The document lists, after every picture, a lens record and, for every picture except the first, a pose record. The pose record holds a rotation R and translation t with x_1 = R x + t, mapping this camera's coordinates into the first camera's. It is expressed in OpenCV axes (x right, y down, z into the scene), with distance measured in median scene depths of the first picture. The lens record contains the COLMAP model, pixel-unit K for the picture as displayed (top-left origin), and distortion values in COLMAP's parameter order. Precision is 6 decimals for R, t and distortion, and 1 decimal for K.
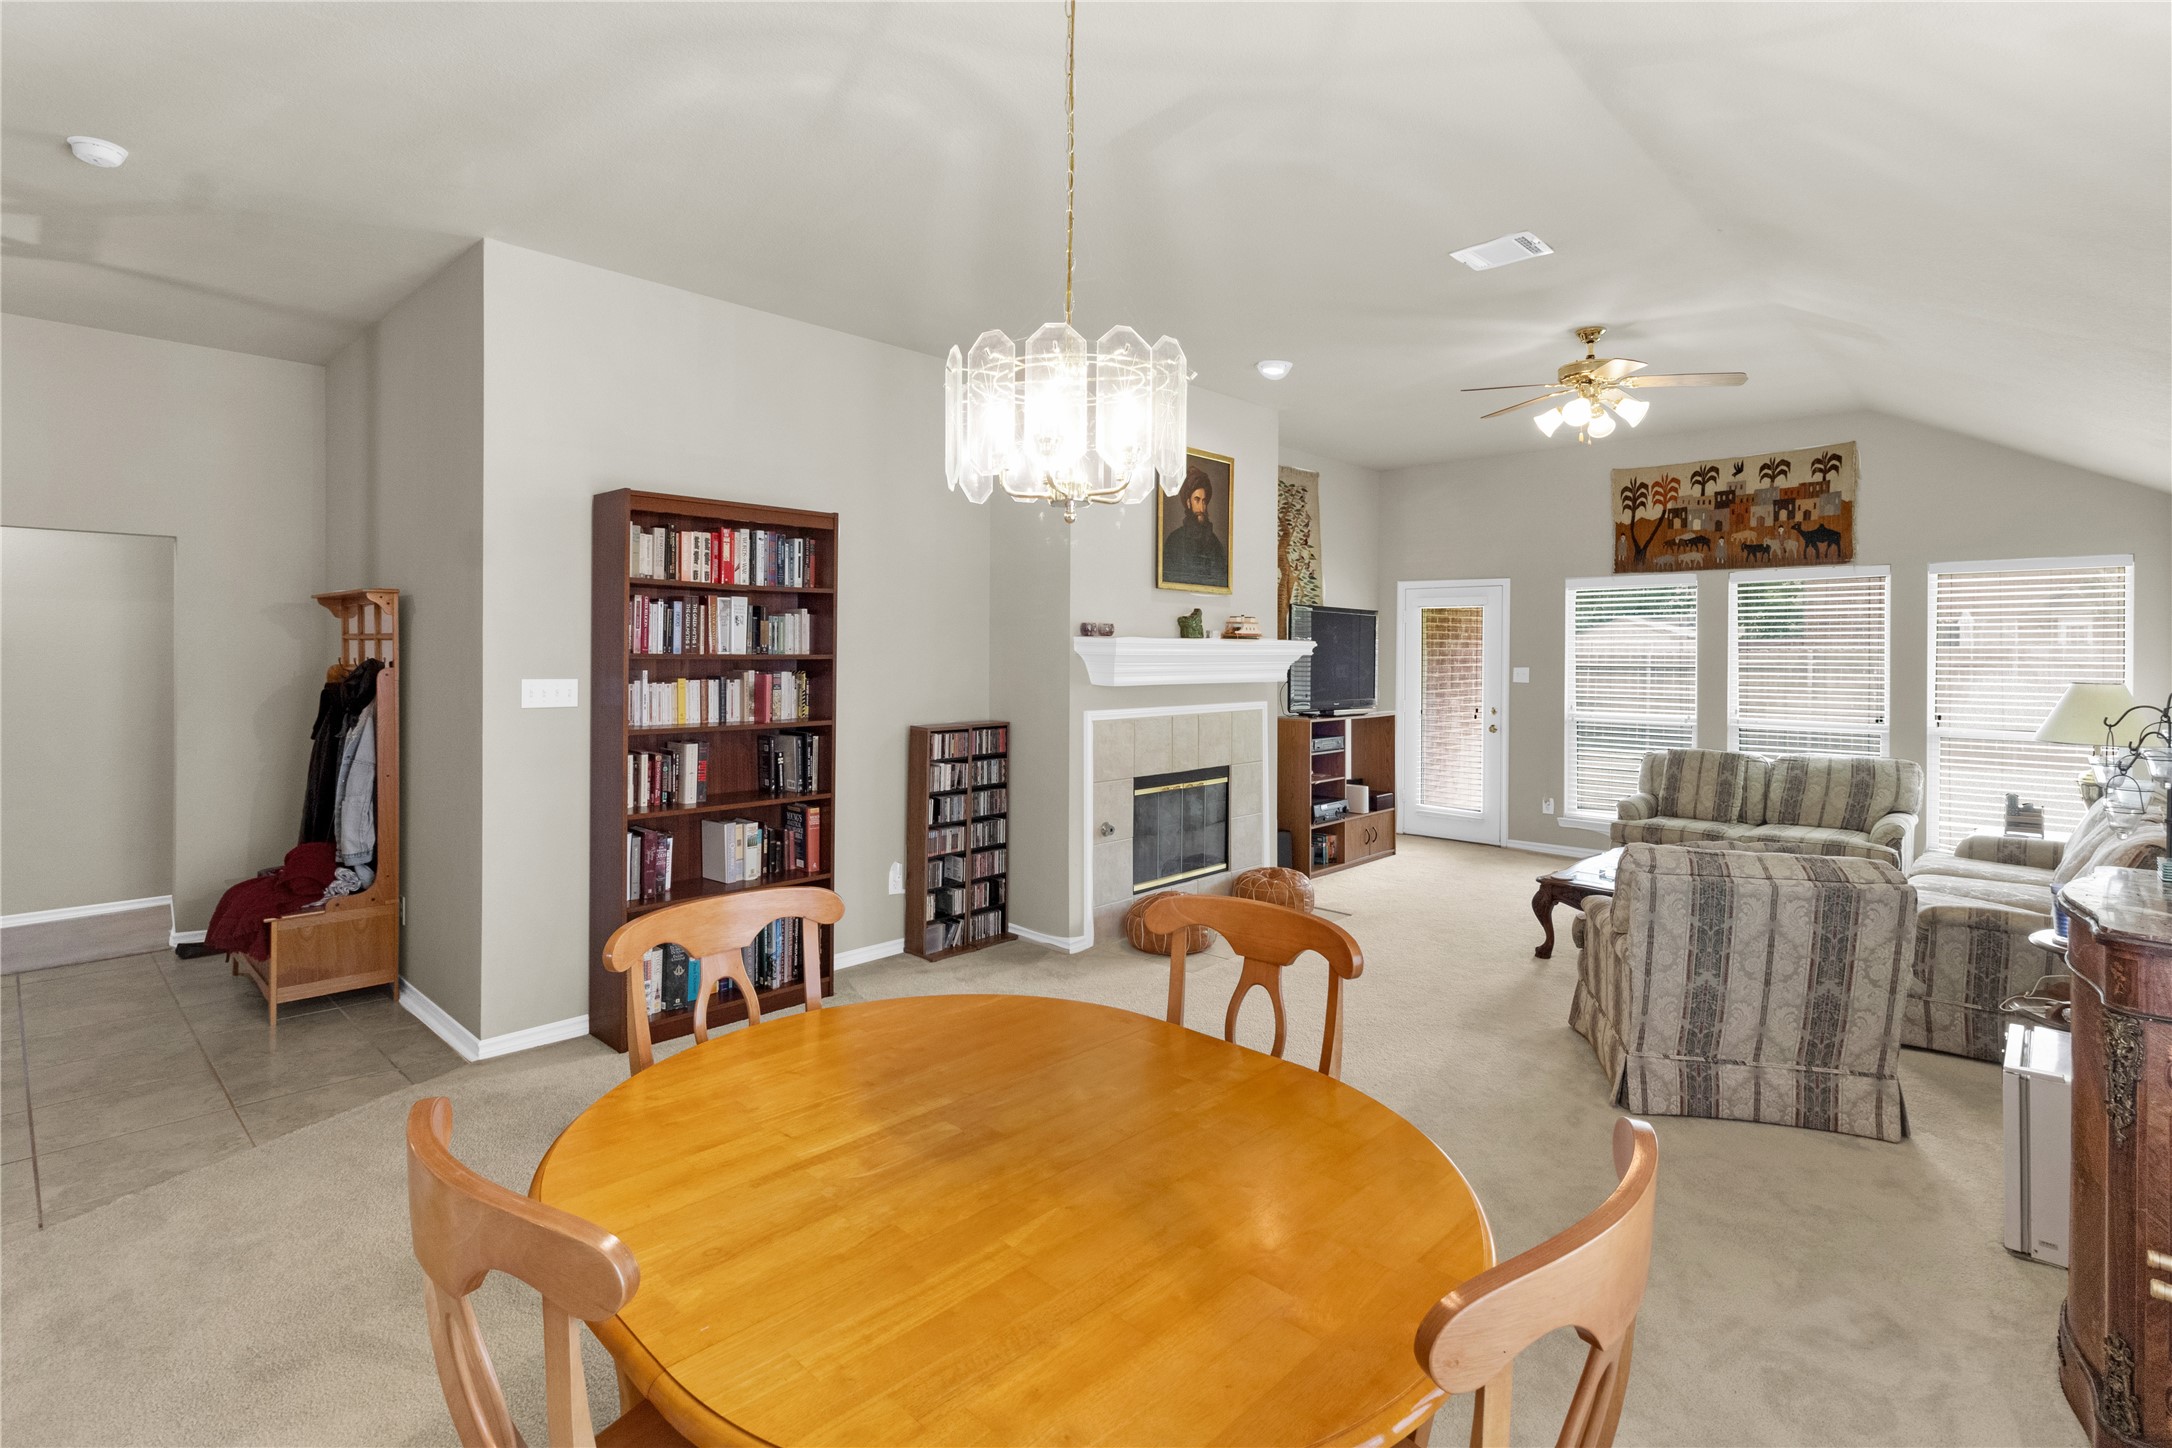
lens RADIAL K [[1031.3, 0, 1106.0], [0, 1031.3, 655.3], [0, 0, 1]] dist [0.002573, 0.000296]
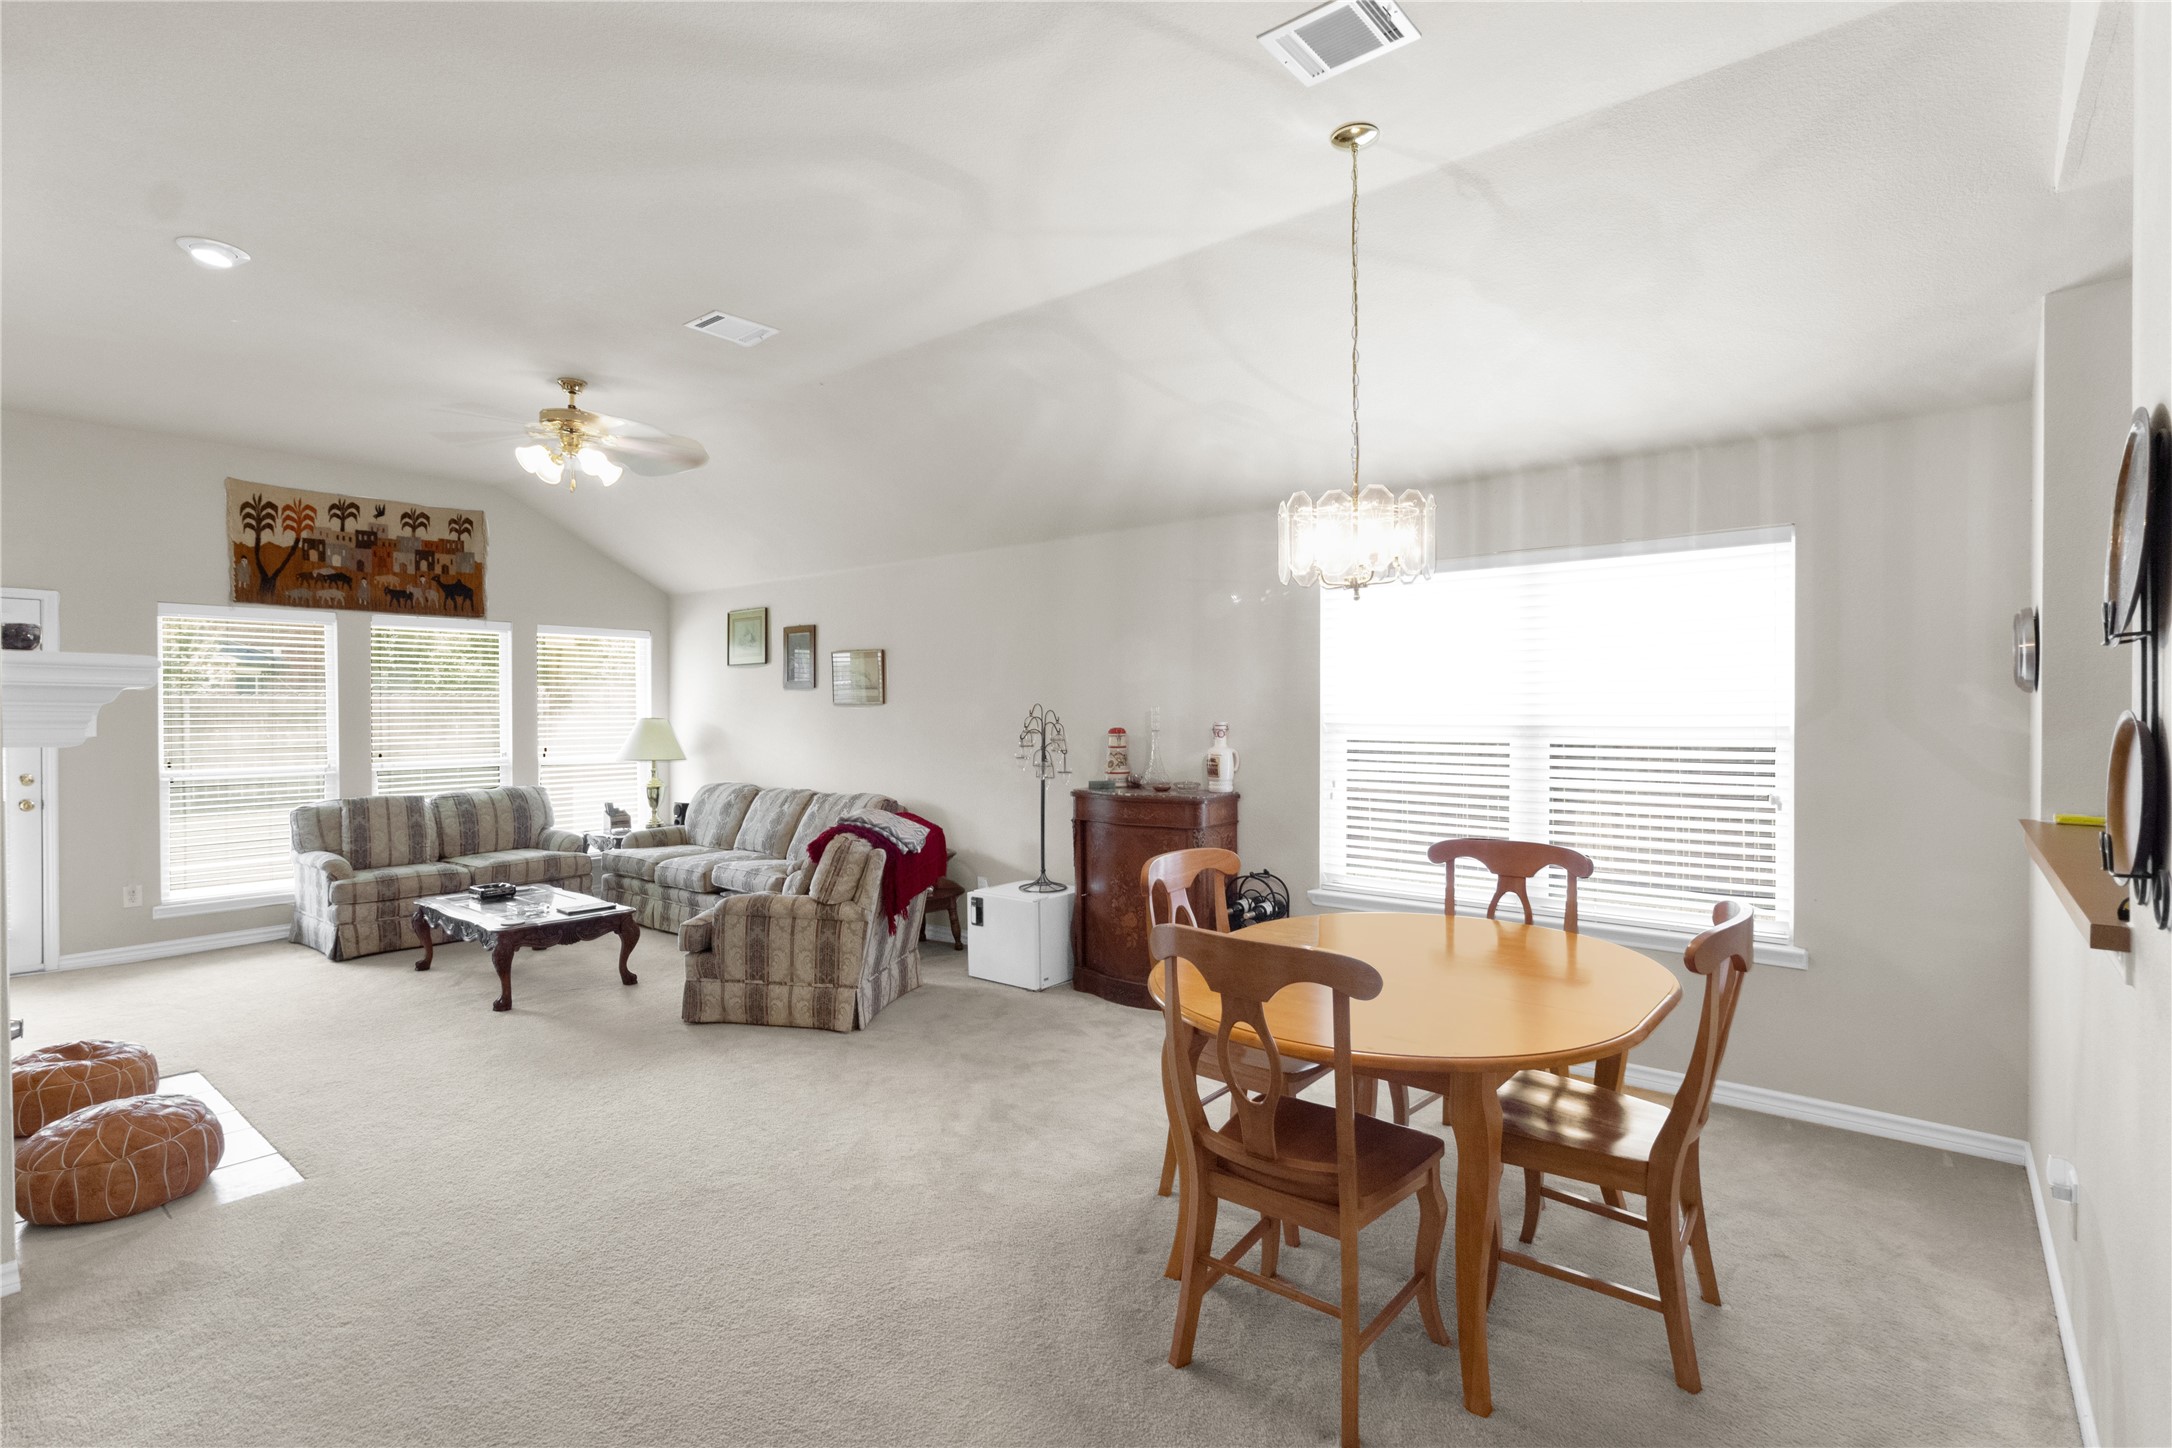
lens RADIAL K [[1025.5, 0, 1080.4], [0, 1025.5, 719.0], [0, 0, 1]] dist [-0.000321, -0.000389]
pose [[-0.062731, -0.014665, 0.997923, -0.450144], [0.005629, 0.999871, 0.015047, 0.008607], [-0.998015, 0.006561, -0.062640, 0.422143]]
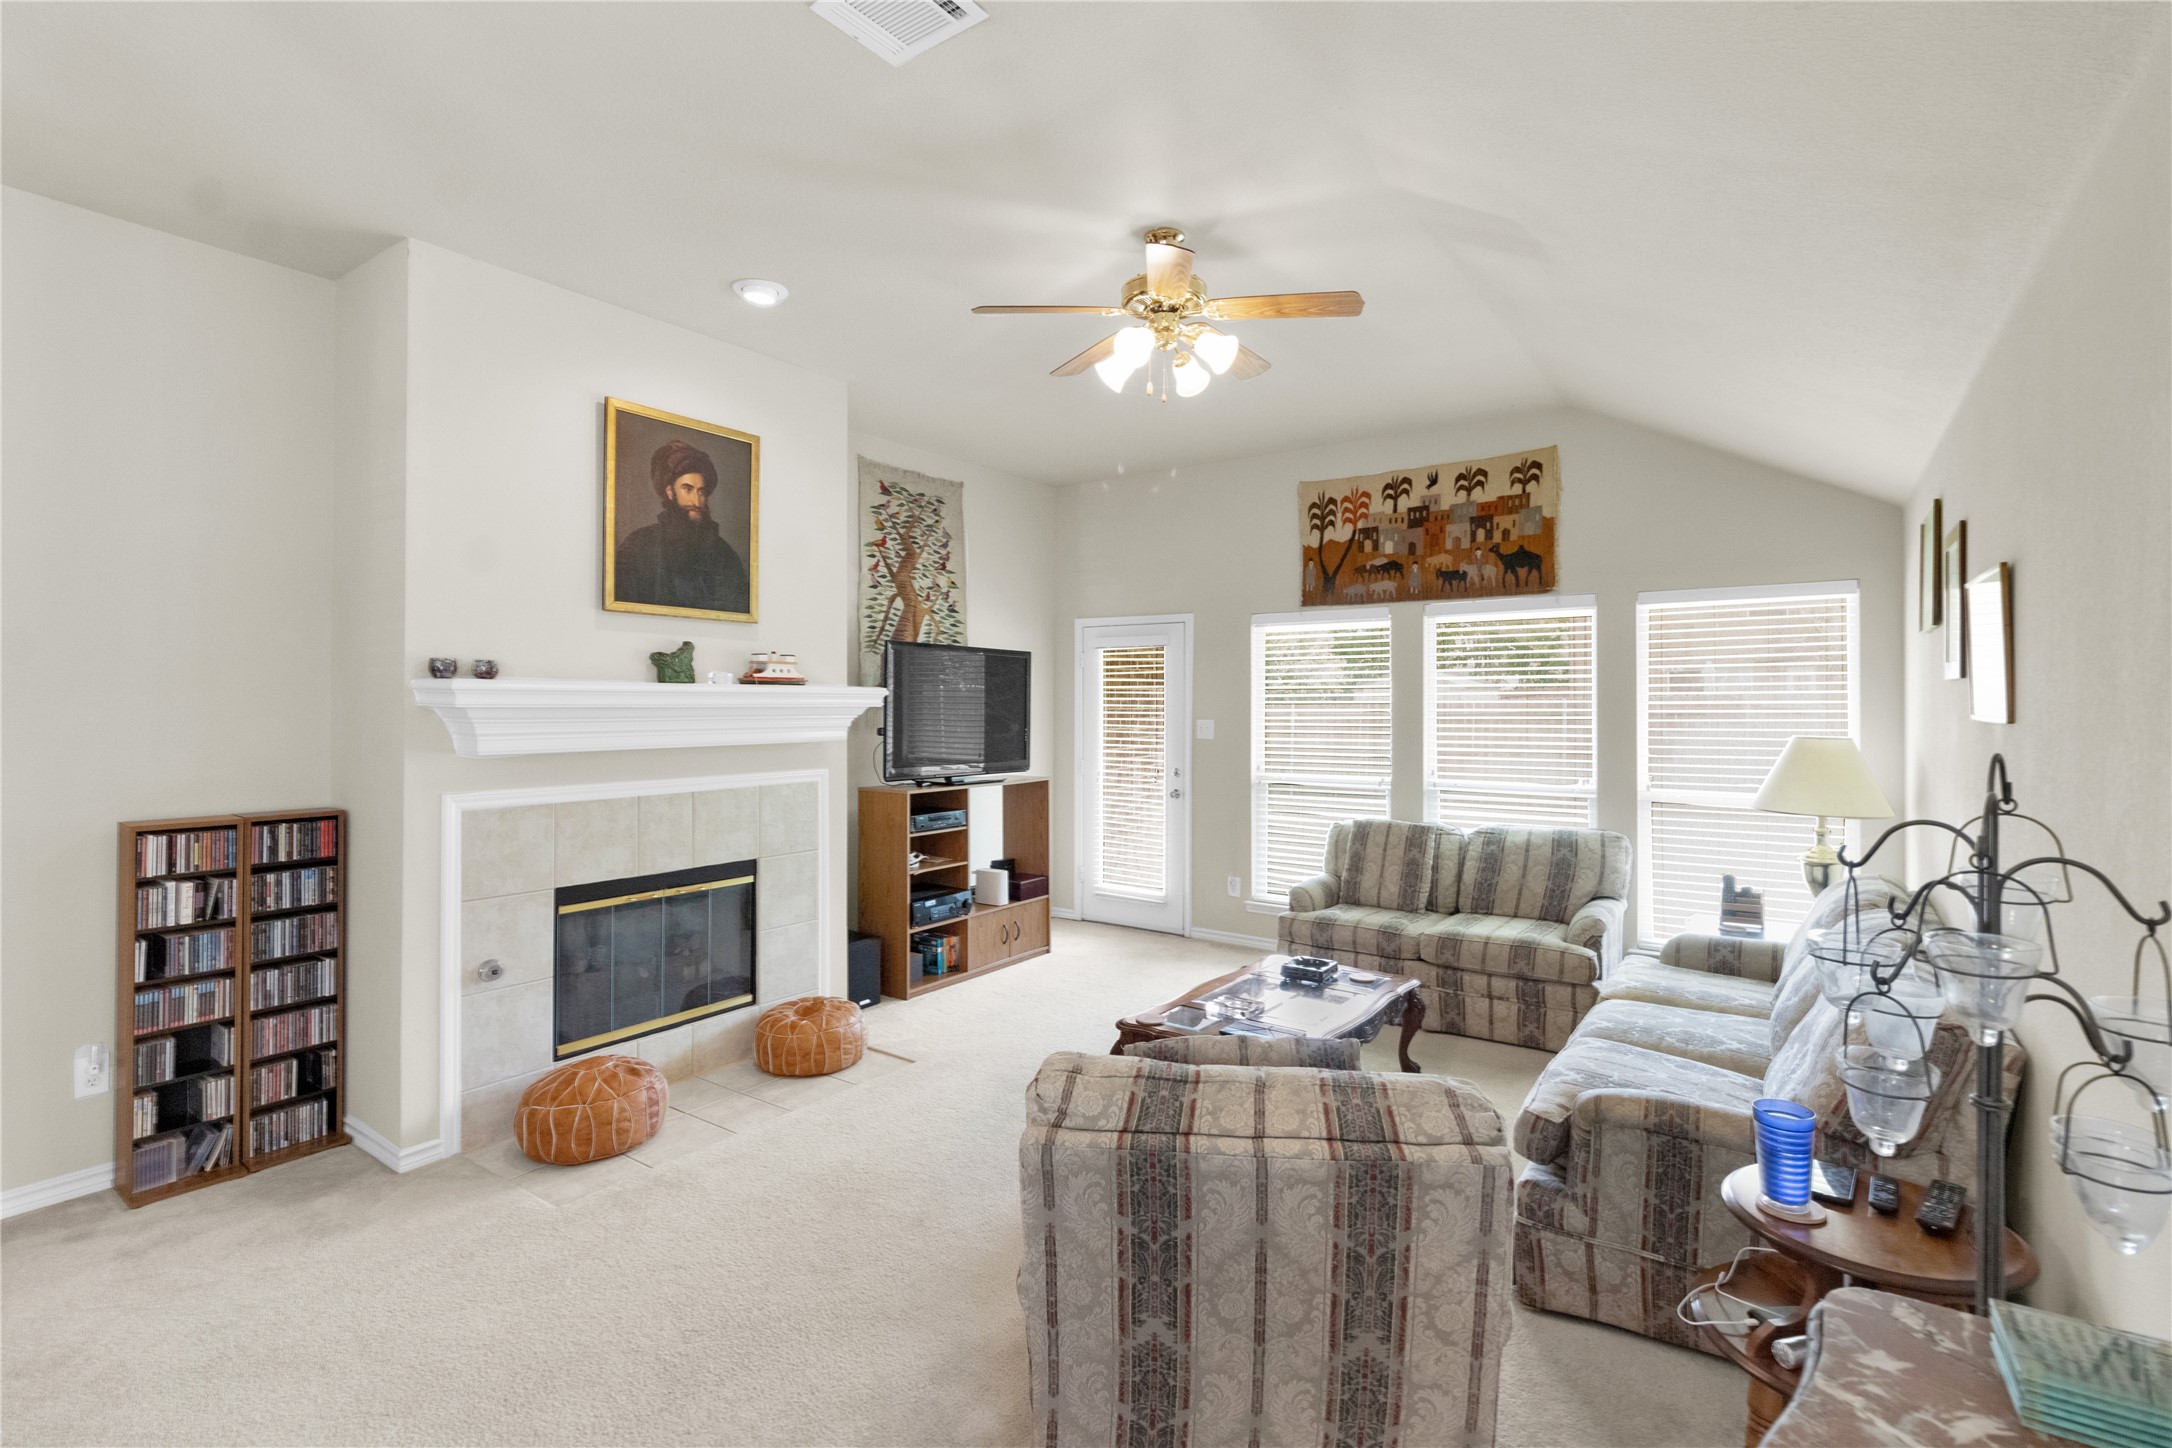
lens RADIAL K [[999.1, 0, 1088.2], [0, 999.1, 696.1], [0, 0, 1]] dist [-0.002597, -0.000282]
pose [[0.991256, -0.002945, 0.131920, 0.250364], [0.004412, 0.999932, -0.010825, 0.000822], [-0.131879, 0.011312, 0.991201, 0.262038]]
